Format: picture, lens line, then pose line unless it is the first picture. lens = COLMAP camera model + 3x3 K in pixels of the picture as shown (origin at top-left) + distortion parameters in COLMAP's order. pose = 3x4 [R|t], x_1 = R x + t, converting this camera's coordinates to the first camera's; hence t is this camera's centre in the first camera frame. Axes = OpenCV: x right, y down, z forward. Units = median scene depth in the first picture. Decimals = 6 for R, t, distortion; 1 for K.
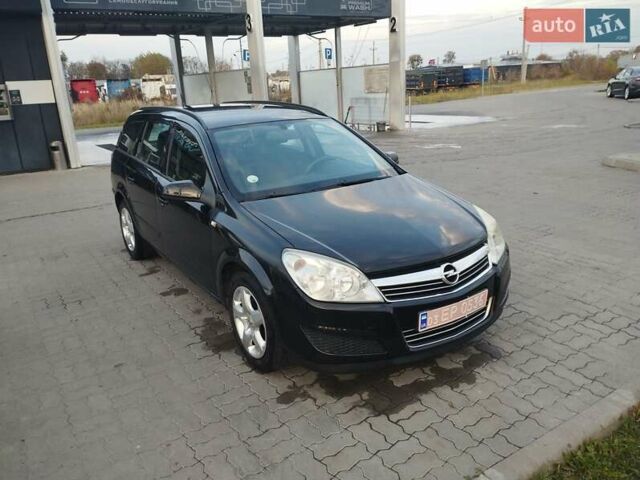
lens RADIAL K [[518.5, 0, 318.0], [0, 518.5, 240.6], [0, 0, 1]] dist [0.101378, -0.130916]
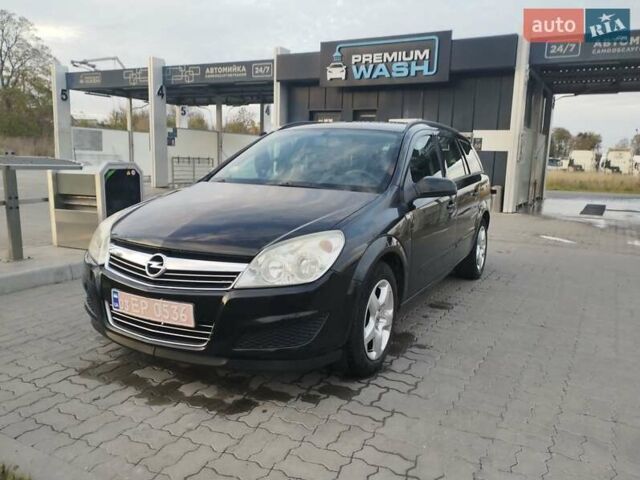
lens RADIAL K [[518.5, 0, 318.0], [0, 518.5, 240.6], [0, 0, 1]] dist [0.101378, -0.130916]
pose [[0.477850, 0.199910, -0.855392, 0.867539], [-0.306103, 0.950622, 0.051167, -0.081155], [0.823383, 0.237388, 0.515448, 0.580745]]
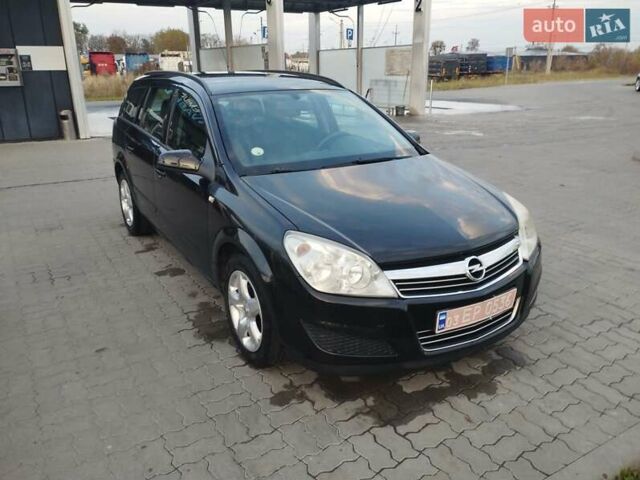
lens RADIAL K [[518.5, 0, 318.0], [0, 518.5, 240.6], [0, 0, 1]] dist [0.101378, -0.130916]
pose [[0.998558, 0.049388, -0.021030, 0.005769], [-0.048746, 0.998360, 0.030012, 0.002260], [0.022478, -0.028944, 0.999328, 0.094657]]
